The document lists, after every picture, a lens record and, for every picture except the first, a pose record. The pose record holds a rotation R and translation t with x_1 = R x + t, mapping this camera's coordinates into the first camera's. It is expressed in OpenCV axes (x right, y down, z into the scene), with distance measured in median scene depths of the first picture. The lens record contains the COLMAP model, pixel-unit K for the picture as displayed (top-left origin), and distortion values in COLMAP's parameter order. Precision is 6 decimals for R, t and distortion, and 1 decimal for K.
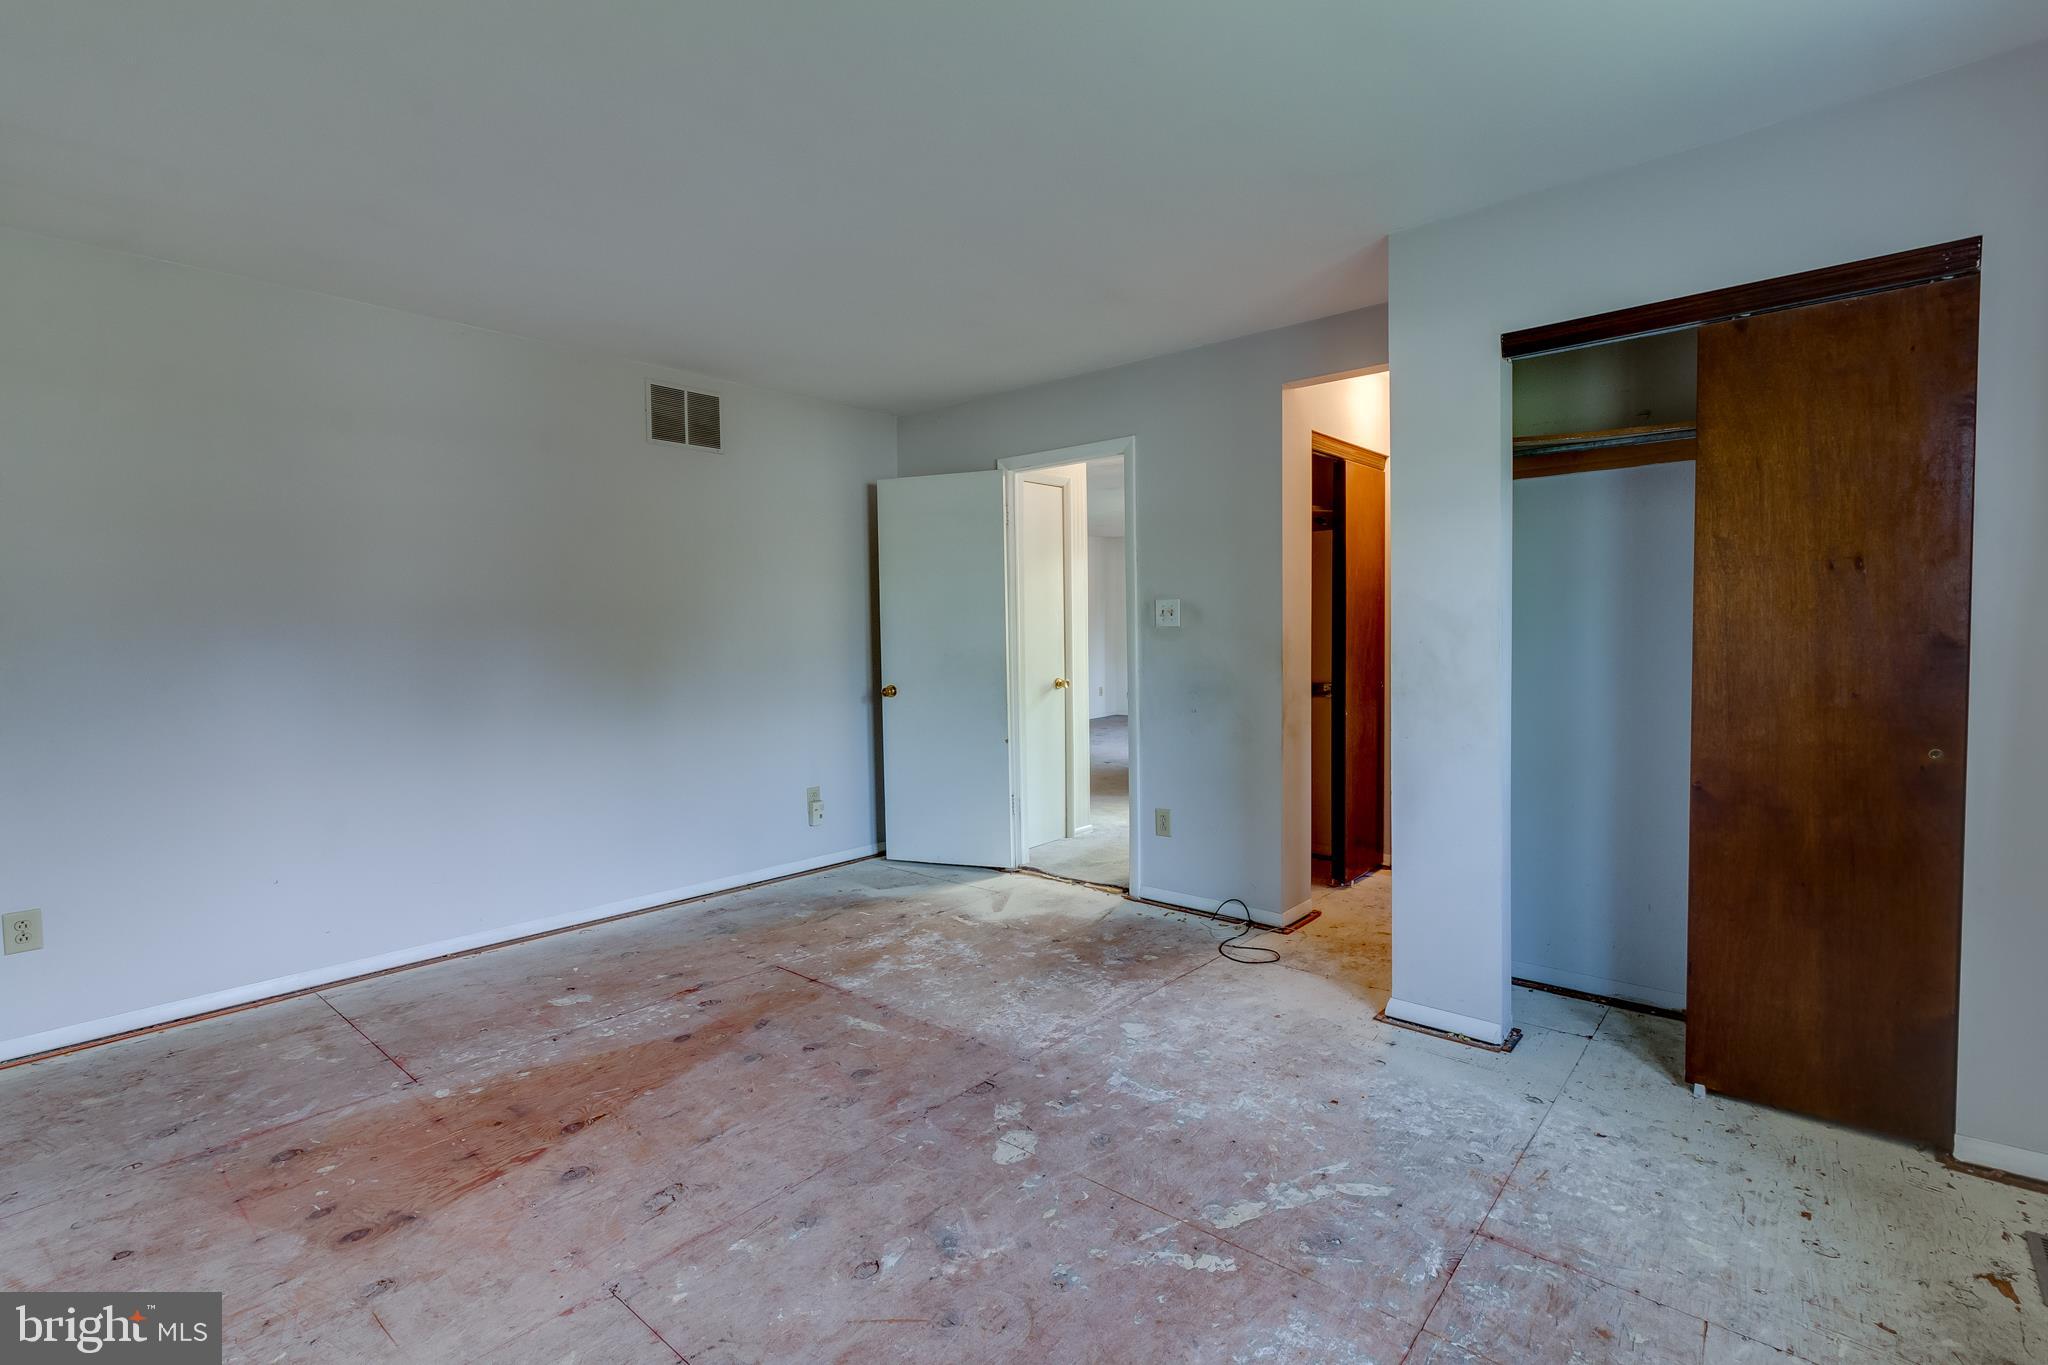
lens RADIAL K [[963.2, 0, 1015.0], [0, 963.2, 676.9], [0, 0, 1]] dist [0.003695, -0.000582]
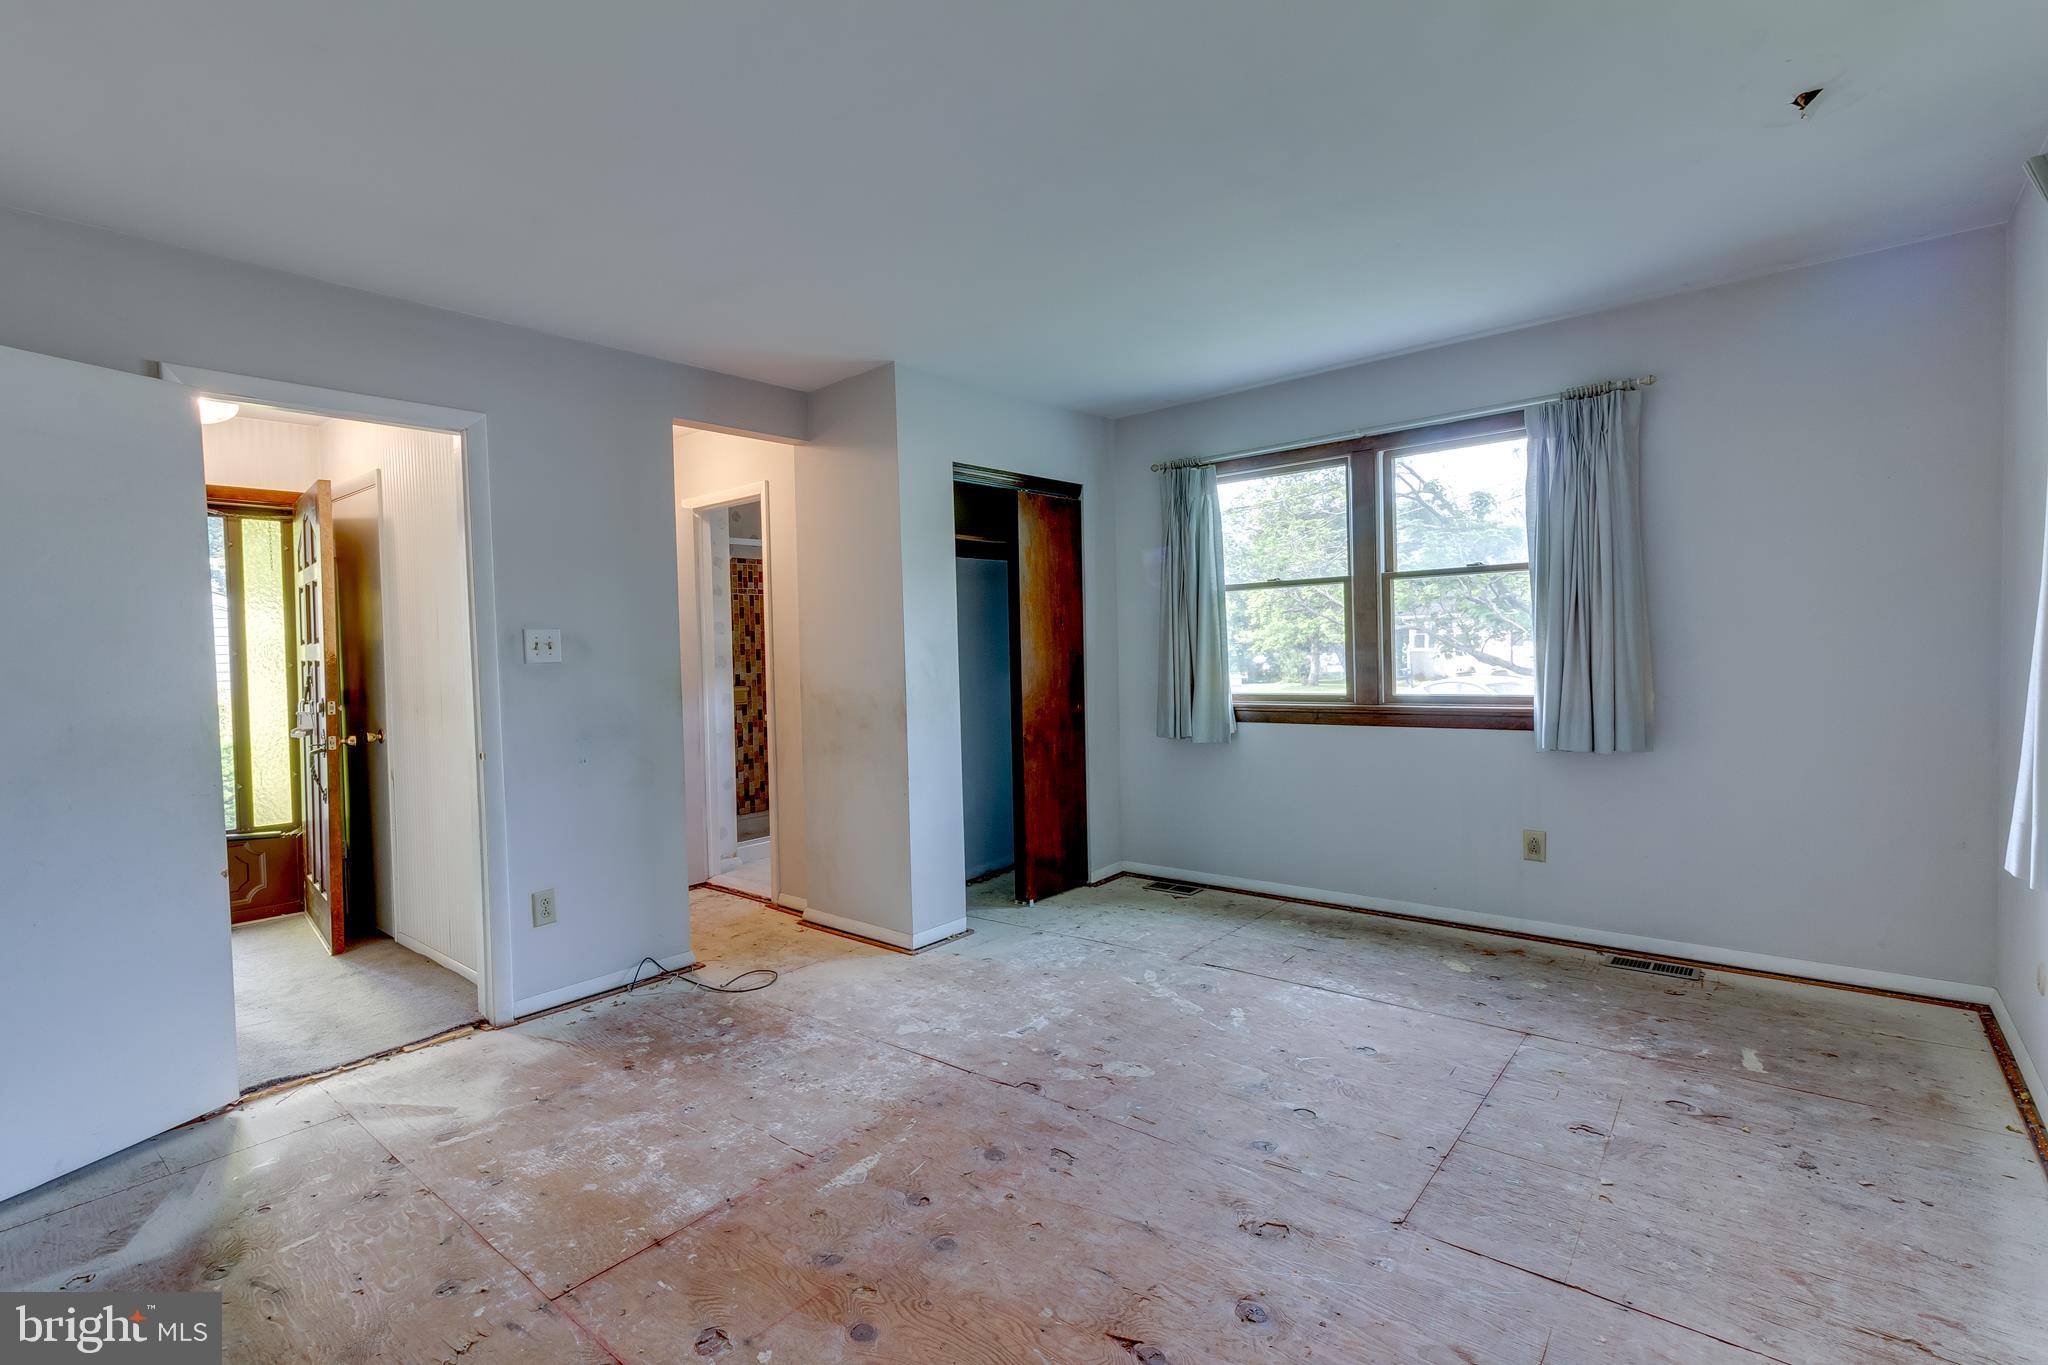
lens RADIAL K [[963.2, 0, 1016.3], [0, 963.2, 684.7], [0, 0, 1]] dist [0.003695, -0.000582]
pose [[-0.040545, -0.024538, 0.998876, -0.816552], [0.080330, 0.996382, 0.027737, -0.029677], [-0.995943, 0.081365, -0.038427, 0.779389]]
